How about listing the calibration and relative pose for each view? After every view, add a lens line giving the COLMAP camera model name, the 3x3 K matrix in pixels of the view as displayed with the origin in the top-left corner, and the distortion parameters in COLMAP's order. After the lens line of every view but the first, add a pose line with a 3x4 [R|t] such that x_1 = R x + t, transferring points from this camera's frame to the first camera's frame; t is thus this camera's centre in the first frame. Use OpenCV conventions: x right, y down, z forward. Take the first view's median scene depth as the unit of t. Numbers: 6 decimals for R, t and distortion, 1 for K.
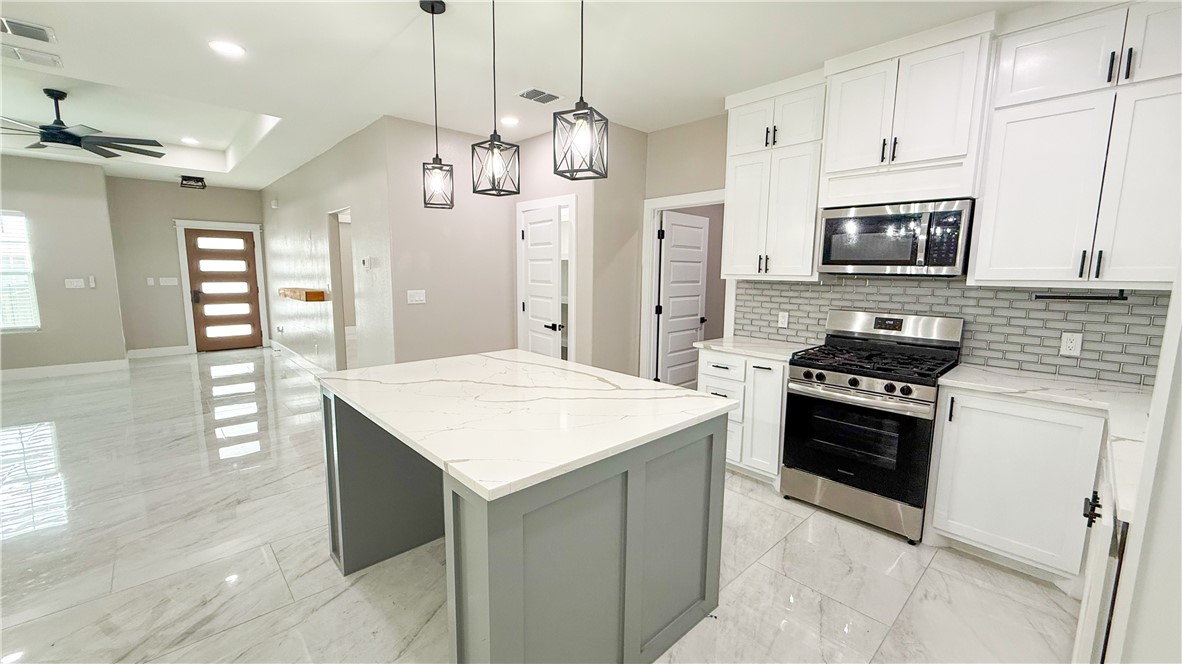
lens RADIAL K [[472.3, 0, 587.3], [0, 472.3, 331.6], [0, 0, 1]] dist [0.000397, -0.000222]
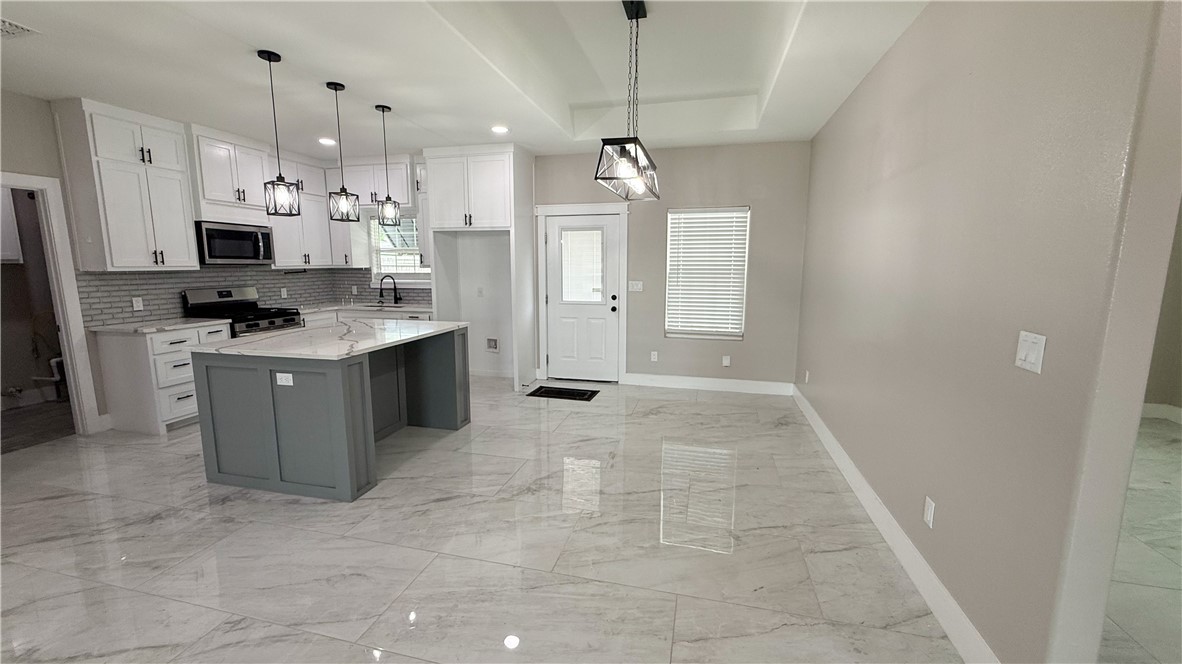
lens RADIAL K [[472.3, 0, 586.5], [0, 472.3, 332.1], [0, 0, 1]] dist [0.000397, -0.000222]
pose [[-0.542202, -0.133351, 0.829599, -1.270524], [0.104858, 0.968869, 0.224270, -0.111207], [-0.833680, 0.208590, -0.511340, 0.719168]]
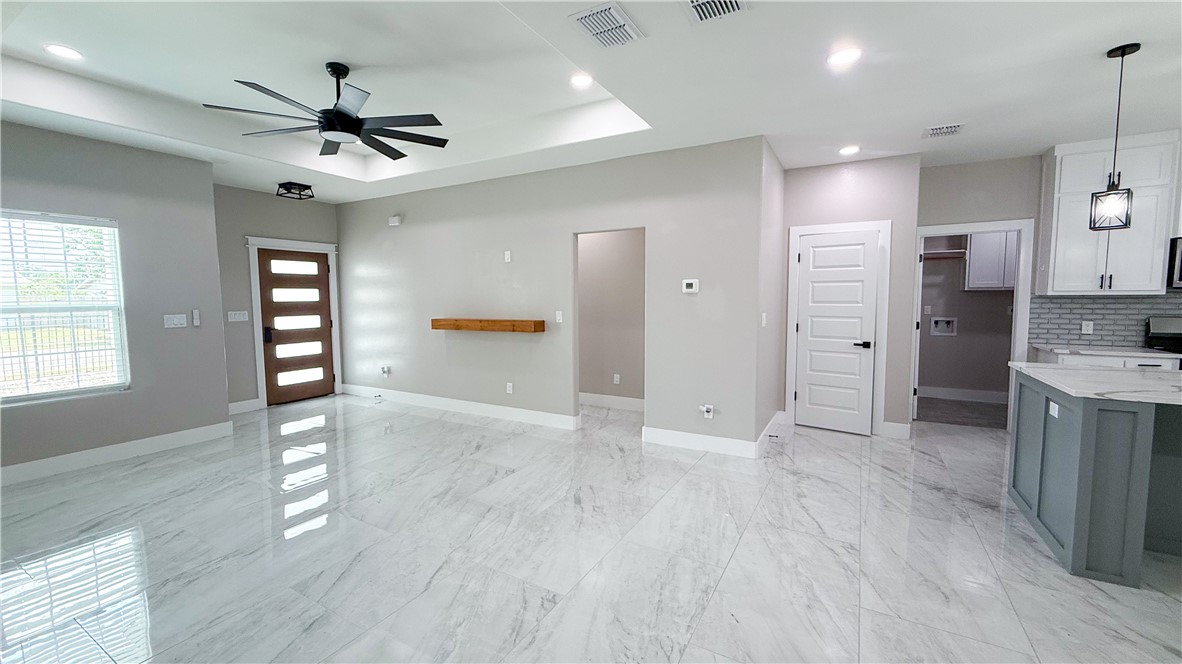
lens RADIAL K [[472.3, 0, 587.6], [0, 472.3, 331.4], [0, 0, 1]] dist [0.000397, -0.000222]
pose [[0.954626, -0.038293, 0.295334, -1.243422], [0.054933, 0.997324, -0.048251, -0.028981], [-0.292695, 0.062285, 0.954175, 0.228346]]
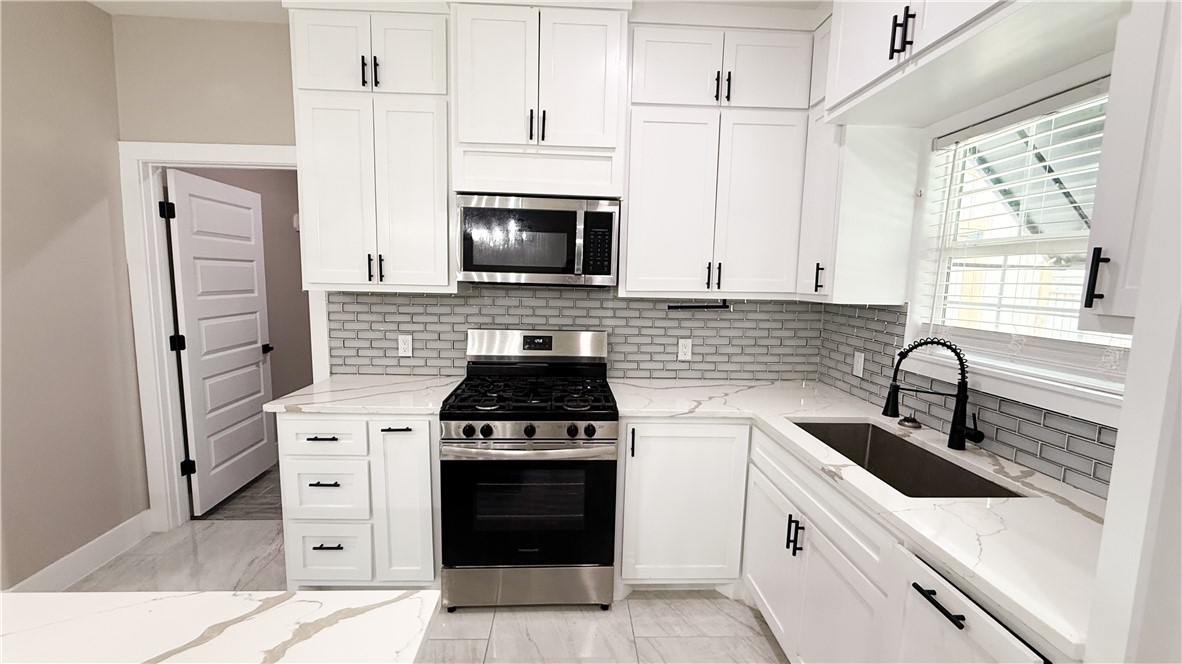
lens RADIAL K [[472.3, 0, 588.0], [0, 472.3, 331.4], [0, 0, 1]] dist [0.000397, -0.000222]
pose [[0.649006, -0.083660, 0.756169, 0.058062], [0.085027, 0.995685, 0.037183, -0.052674], [-0.756017, 0.040163, 0.653319, 0.340517]]
